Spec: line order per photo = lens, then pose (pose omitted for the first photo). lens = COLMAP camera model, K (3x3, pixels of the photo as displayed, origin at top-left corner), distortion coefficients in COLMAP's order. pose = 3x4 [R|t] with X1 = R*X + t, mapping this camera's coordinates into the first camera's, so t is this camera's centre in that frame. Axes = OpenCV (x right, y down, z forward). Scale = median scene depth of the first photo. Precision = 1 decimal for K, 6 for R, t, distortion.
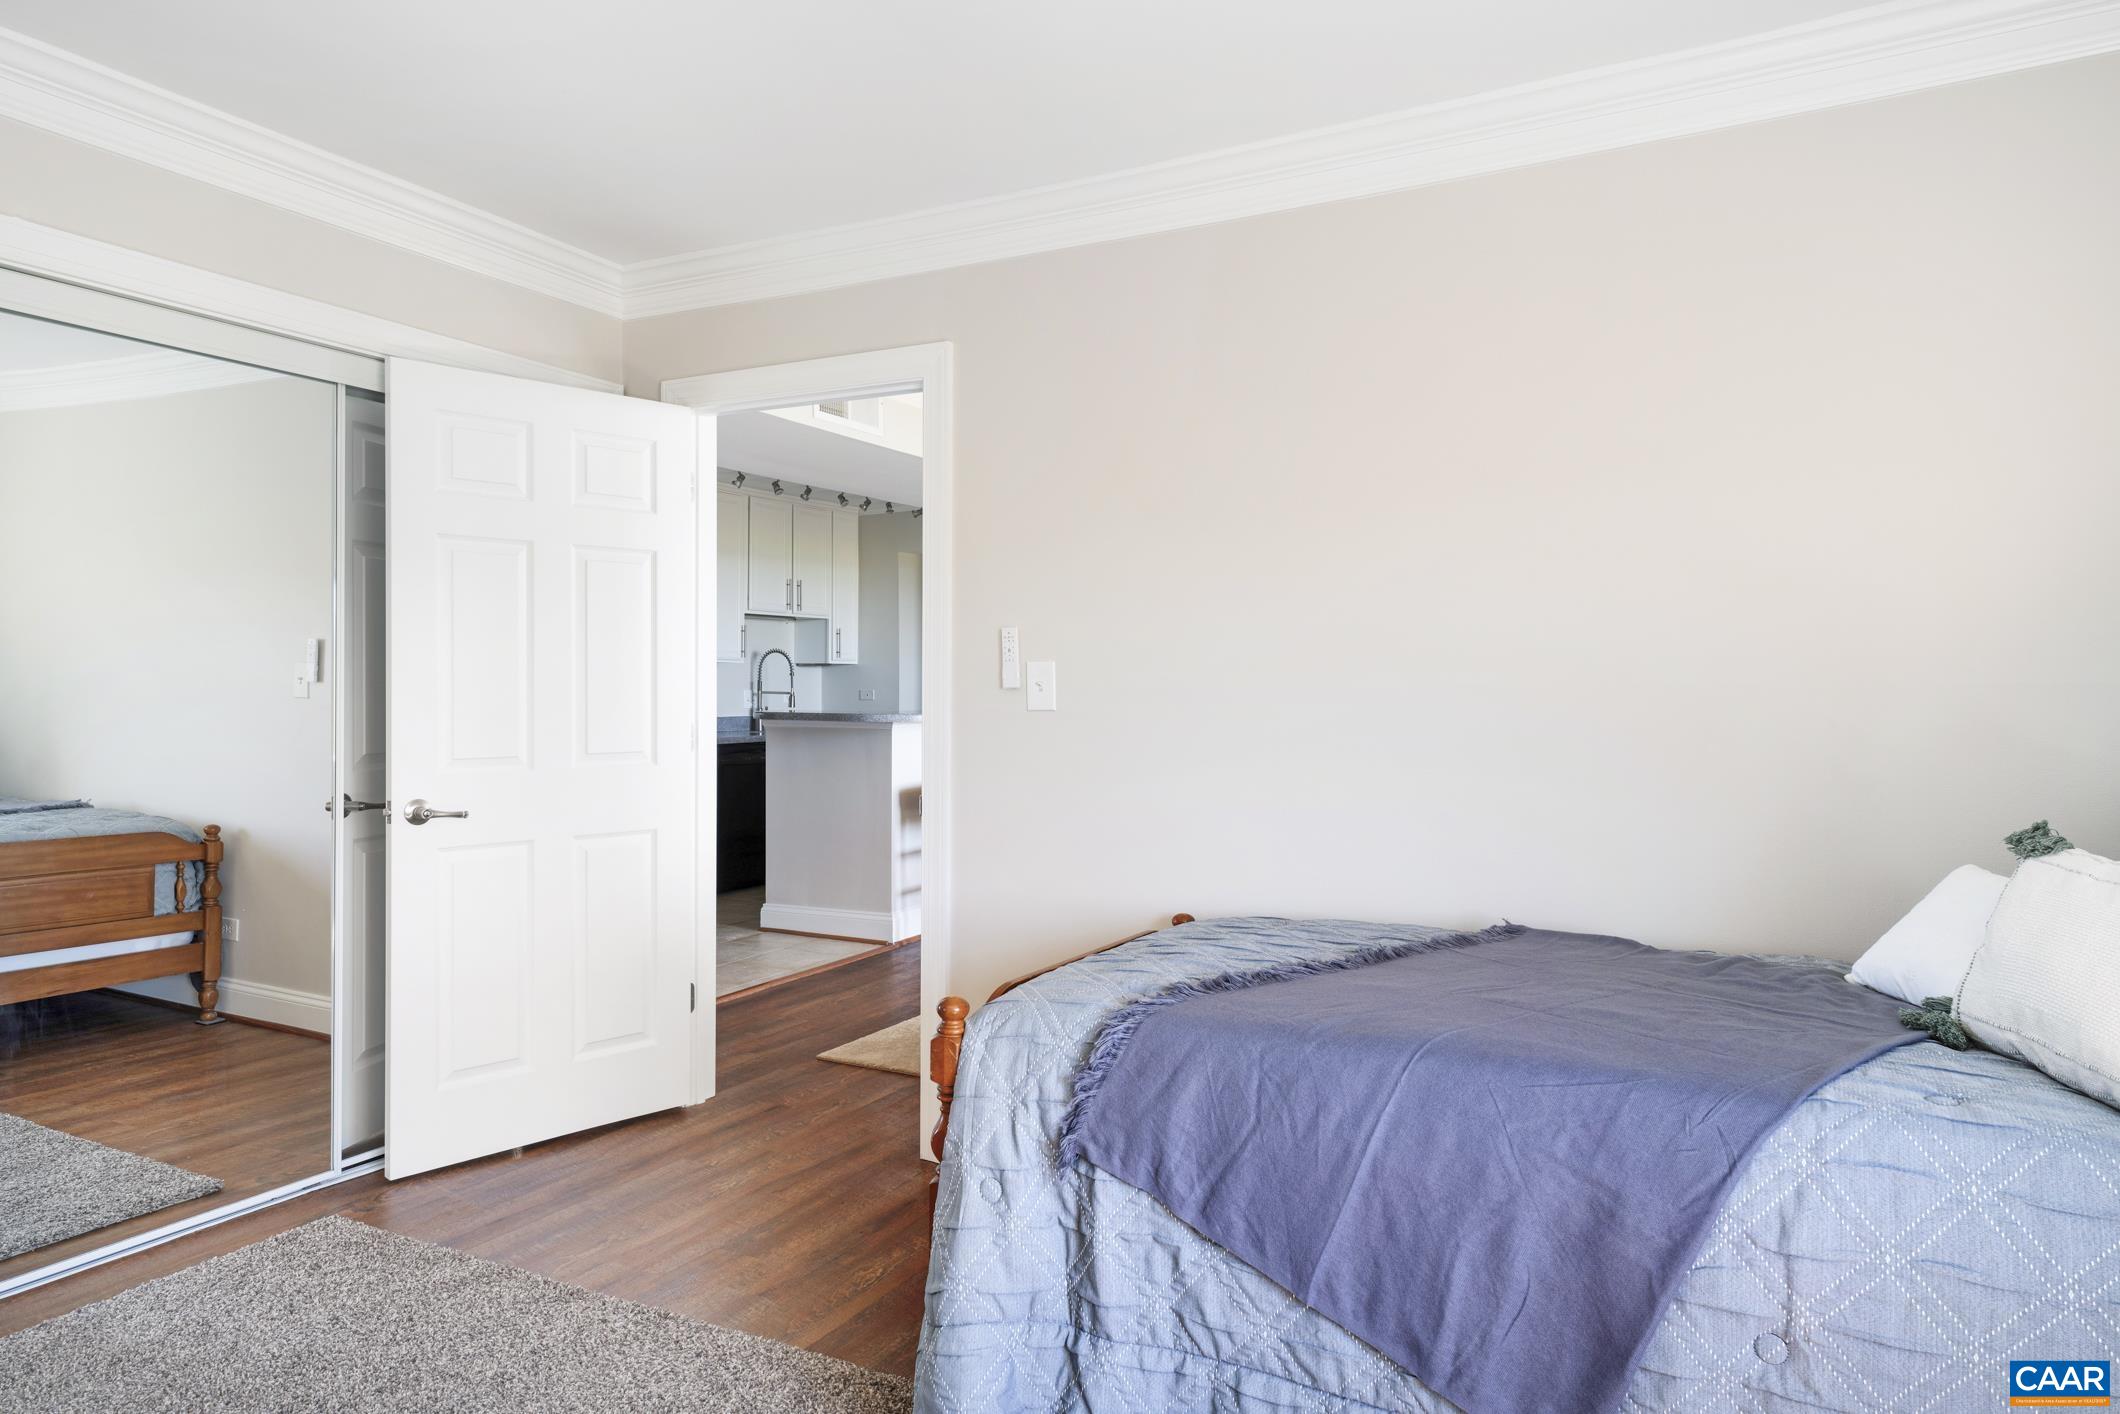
lens RADIAL K [[1313.3, 0, 1165.7], [0, 1313.3, 701.9], [0, 0, 1]] dist [0.005640, -0.000065]
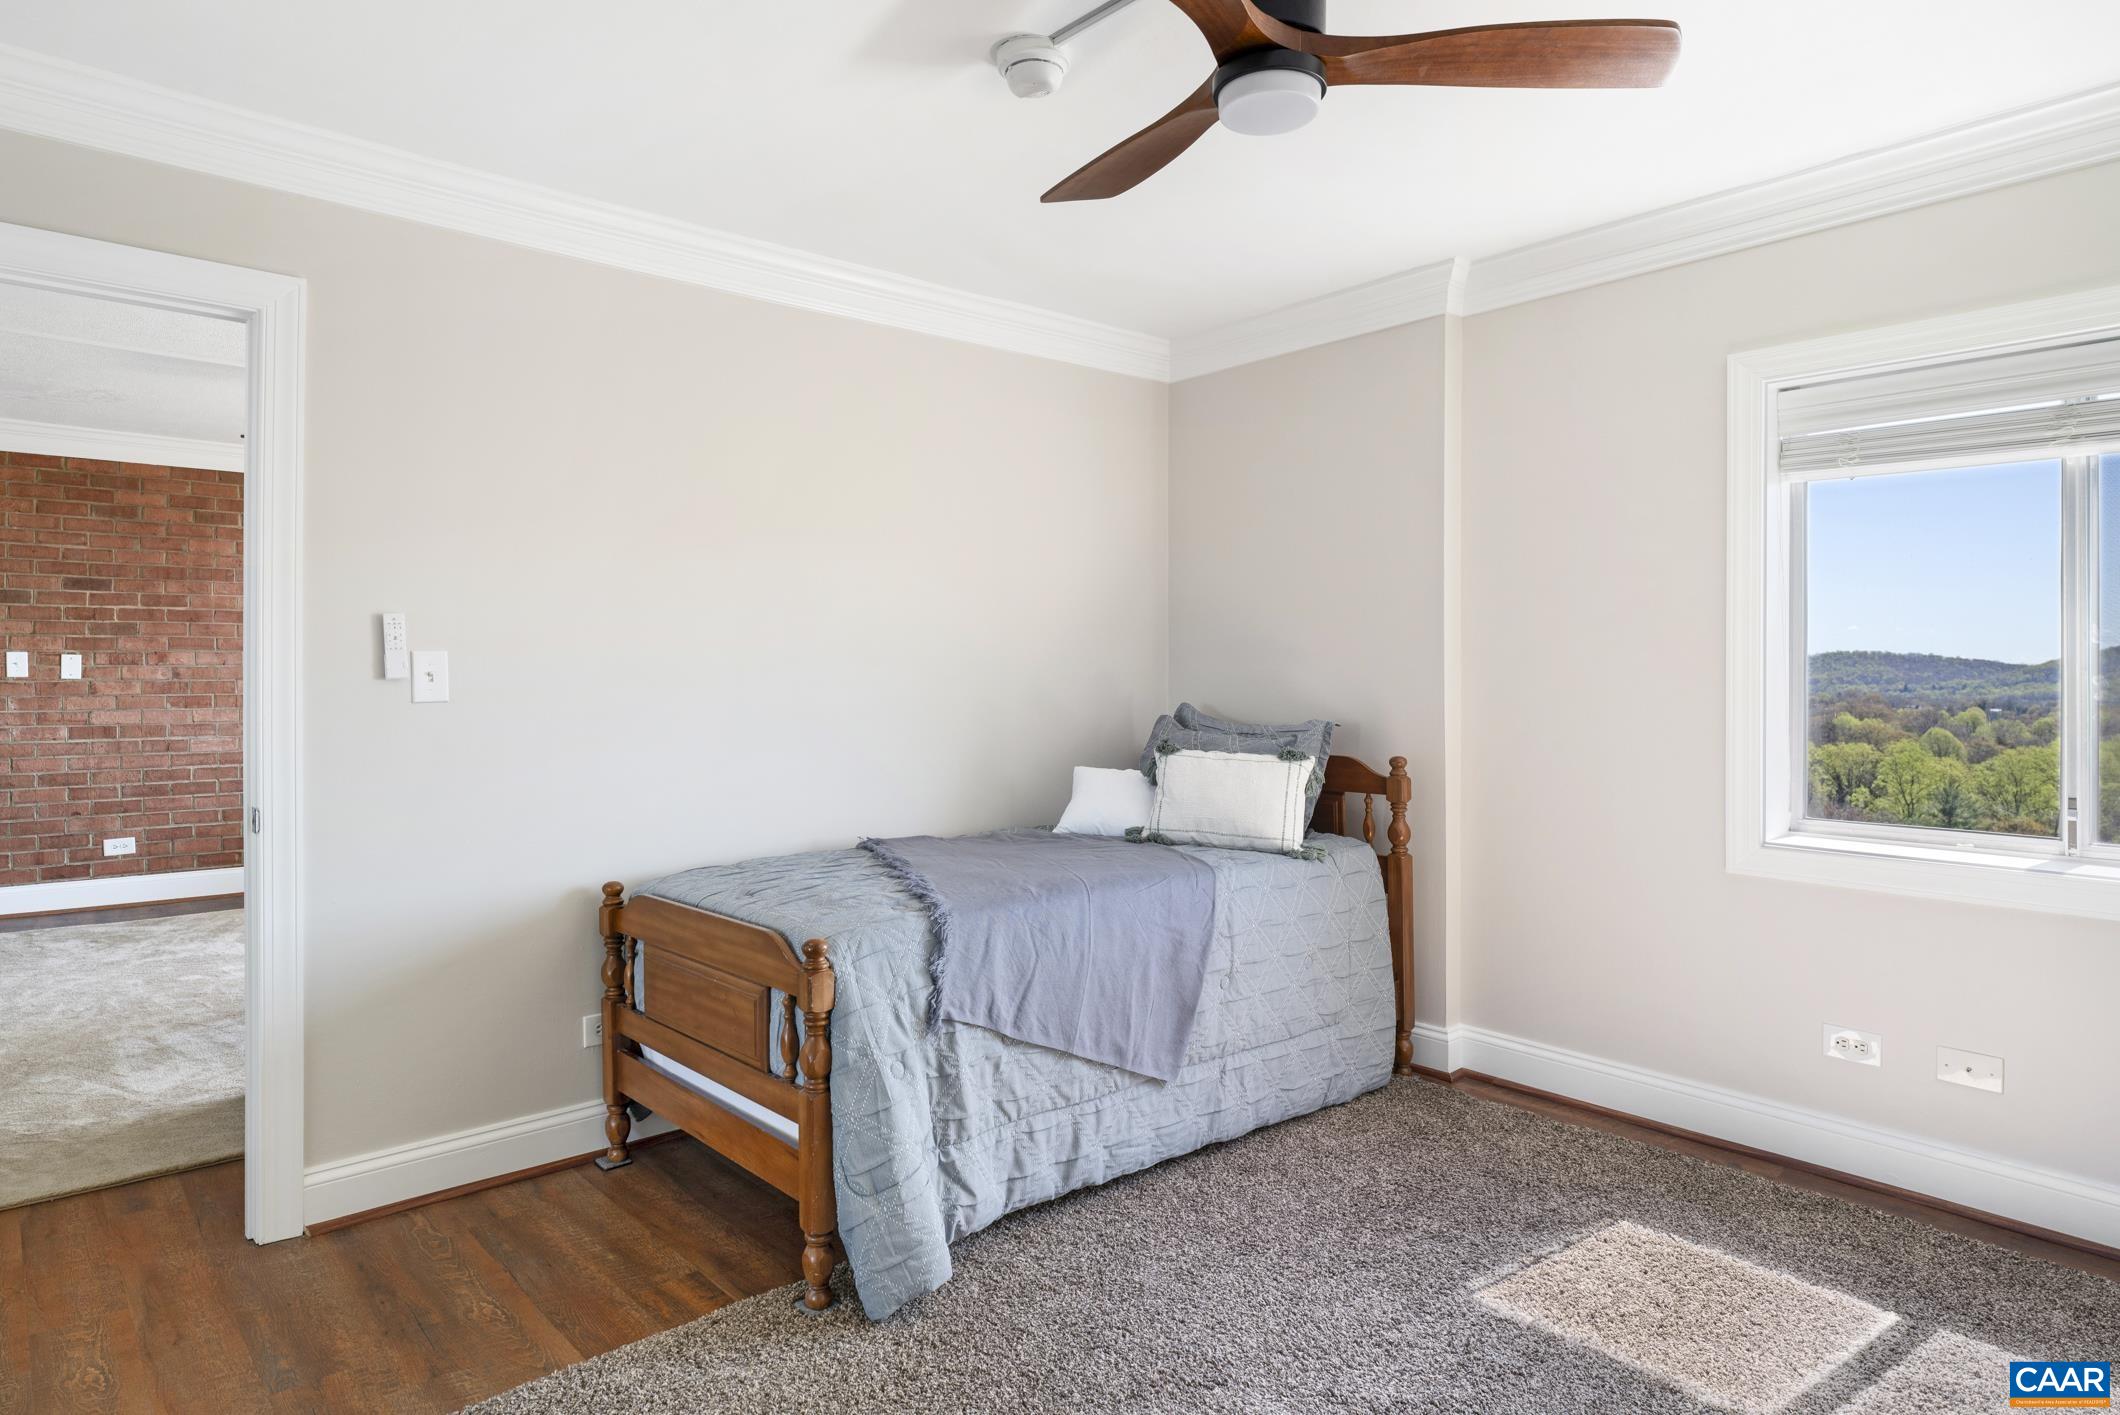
lens RADIAL K [[1172.4, 0, 1055.4], [0, 1172.4, 651.1], [0, 0, 1]] dist [-0.004611, -0.001407]
pose [[0.370363, 0.017662, 0.928719, -1.141498], [0.007654, 0.999727, -0.022065, -0.013390], [-0.928856, 0.015281, 0.370127, 0.418745]]
